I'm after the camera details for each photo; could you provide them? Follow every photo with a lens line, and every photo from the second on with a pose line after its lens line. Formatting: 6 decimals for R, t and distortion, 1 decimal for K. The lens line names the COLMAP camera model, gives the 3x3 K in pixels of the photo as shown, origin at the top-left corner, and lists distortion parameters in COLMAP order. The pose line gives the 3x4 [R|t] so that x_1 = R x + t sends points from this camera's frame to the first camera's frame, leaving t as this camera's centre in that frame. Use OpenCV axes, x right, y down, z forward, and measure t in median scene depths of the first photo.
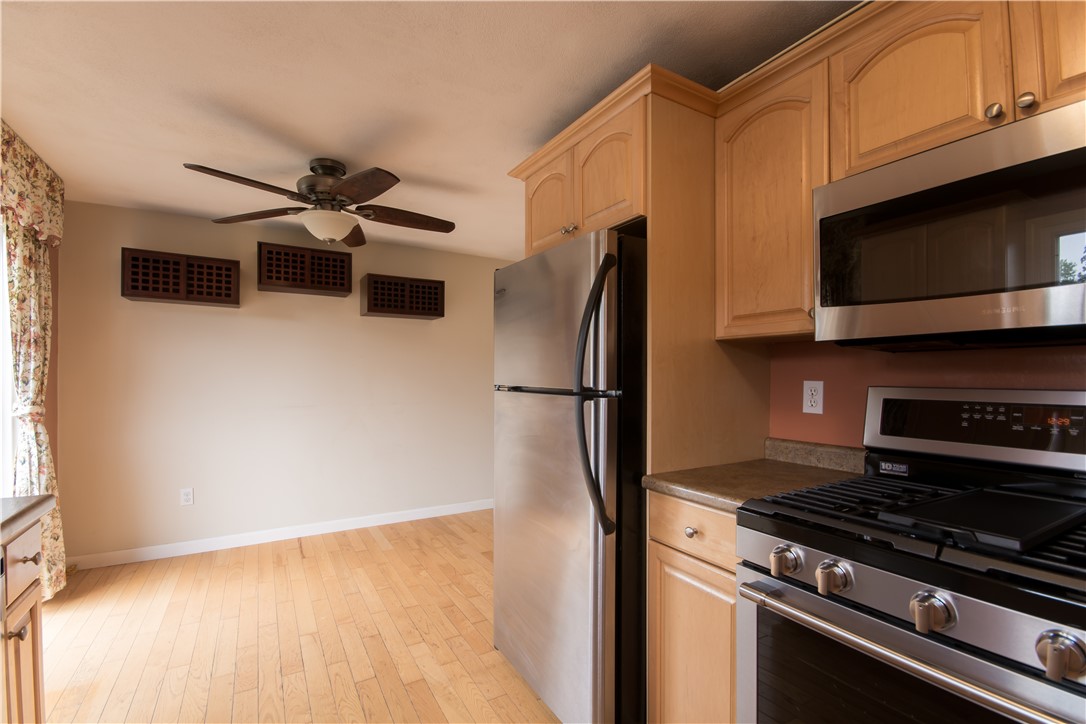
lens RADIAL K [[484.1, 0, 534.3], [0, 484.1, 370.2], [0, 0, 1]] dist [0.003103, -0.007170]
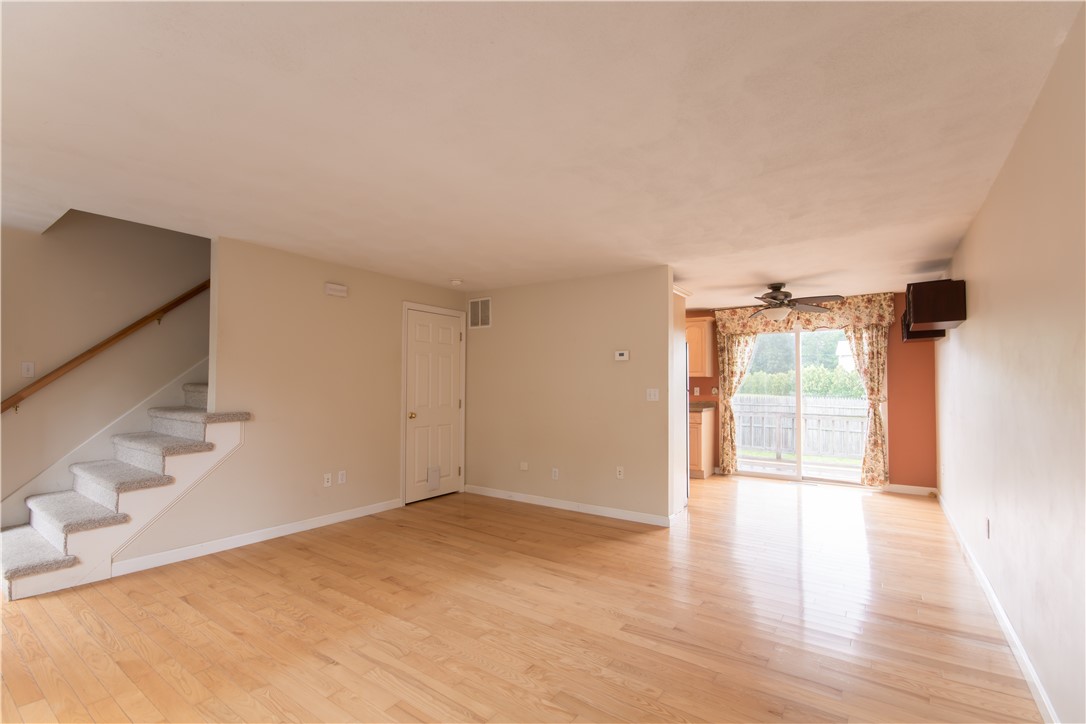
lens RADIAL K [[484.1, 0, 534.1], [0, 484.1, 369.6], [0, 0, 1]] dist [0.003103, -0.007170]
pose [[-0.908151, -0.014605, -0.418387, 1.325581], [0.002615, 0.999174, -0.040556, 0.018006], [0.418634, -0.037925, -0.907363, 2.326091]]
